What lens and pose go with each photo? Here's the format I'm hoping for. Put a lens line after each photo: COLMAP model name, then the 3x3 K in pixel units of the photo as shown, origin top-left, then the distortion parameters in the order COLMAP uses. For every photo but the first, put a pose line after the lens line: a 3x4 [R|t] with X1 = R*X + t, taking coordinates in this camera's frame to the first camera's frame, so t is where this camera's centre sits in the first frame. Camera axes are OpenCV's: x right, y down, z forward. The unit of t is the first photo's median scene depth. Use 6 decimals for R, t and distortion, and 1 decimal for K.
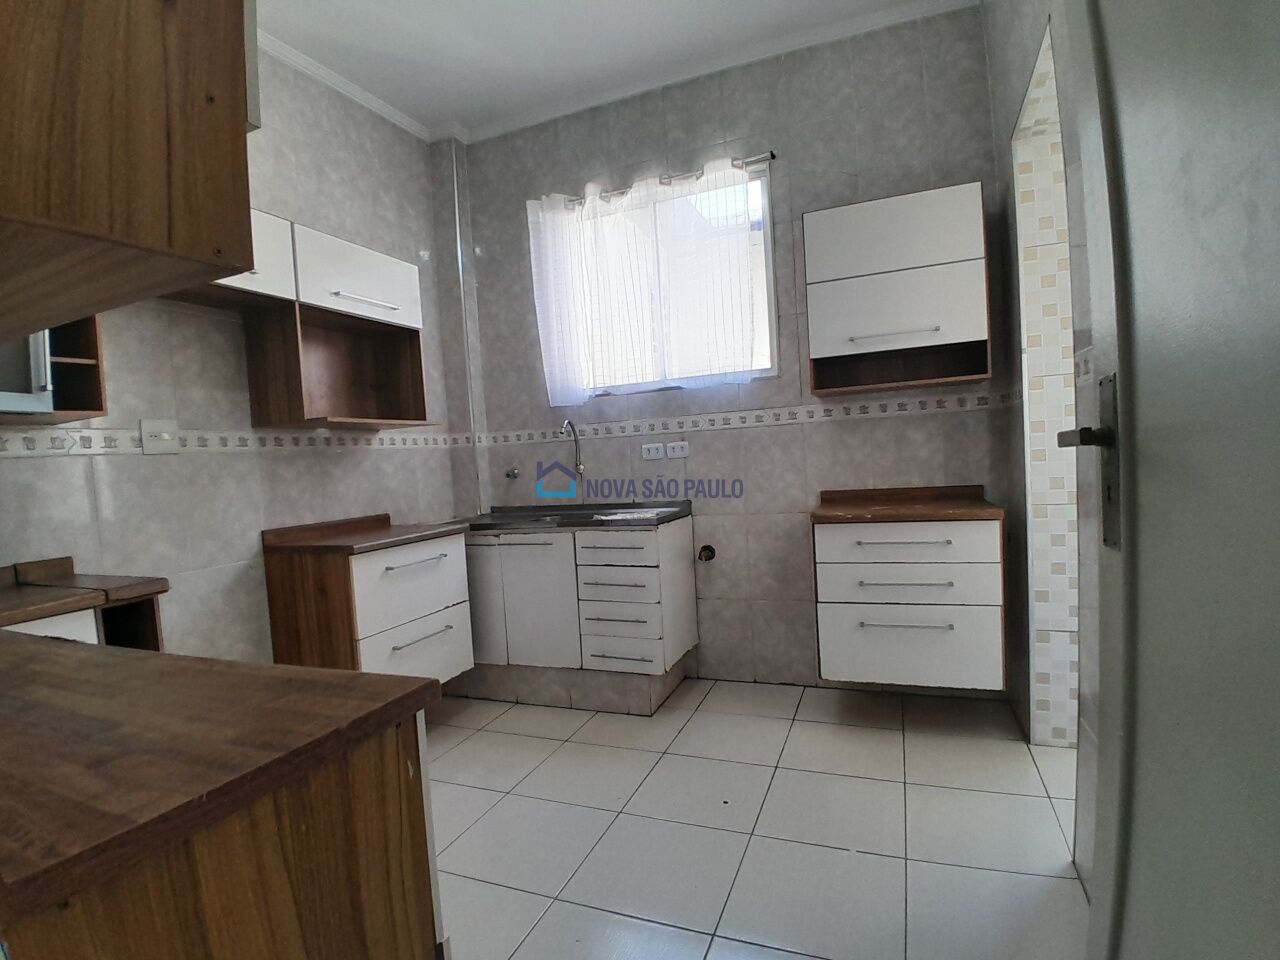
lens RADIAL K [[650.9, 0, 640.0], [0, 650.9, 480.0], [0, 0, 1]] dist [0.000062, -0.000226]
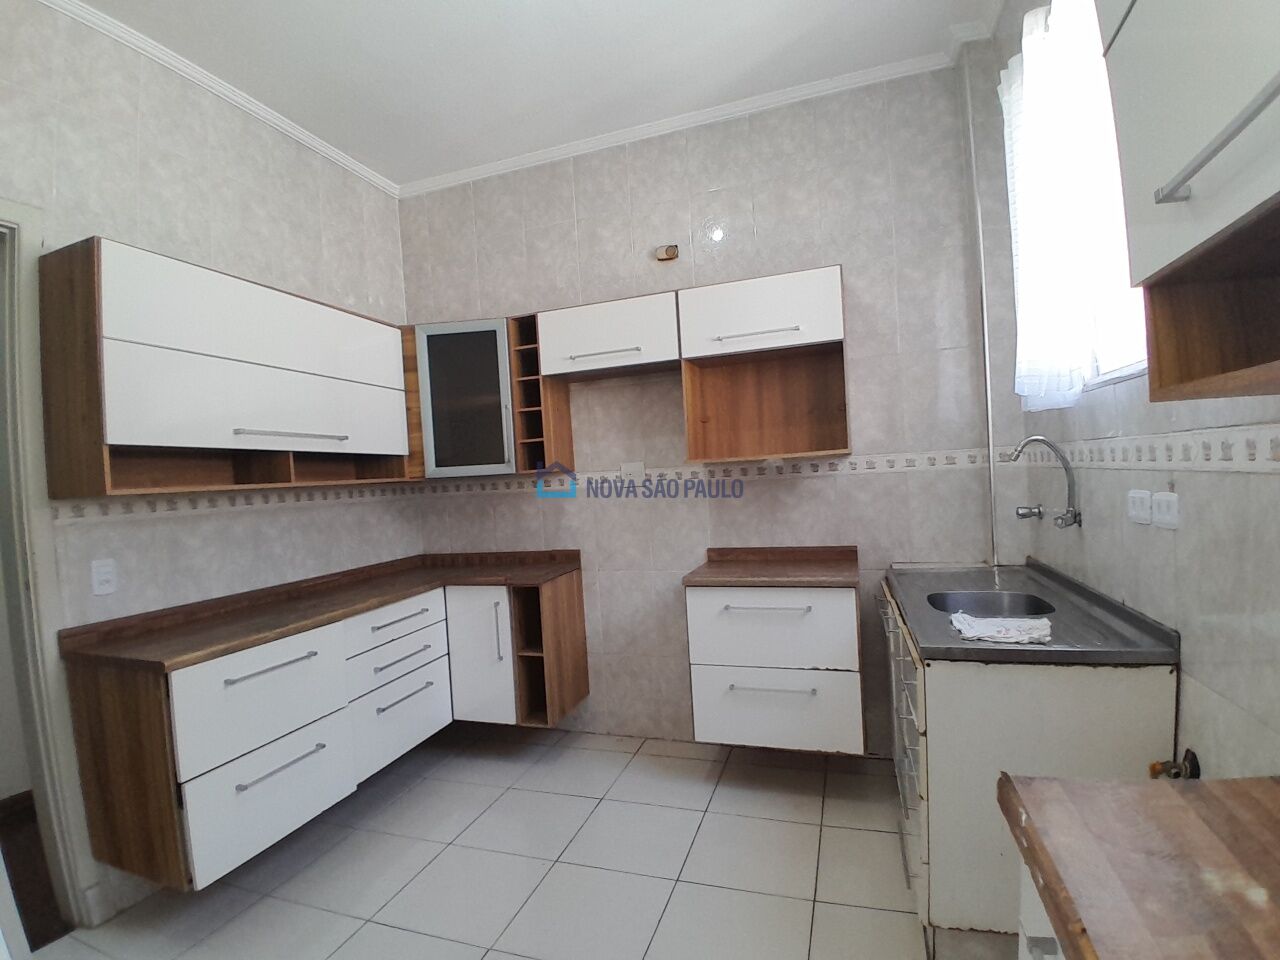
lens RADIAL K [[635.7, 0, 632.0], [0, 635.7, 493.8], [0, 0, 1]] dist [-0.003158, -0.039564]
pose [[0.068230, 0.085200, -0.994025, 0.485822], [0.019536, 0.996042, 0.086714, -0.109183], [0.997478, -0.025336, 0.066296, 0.673882]]
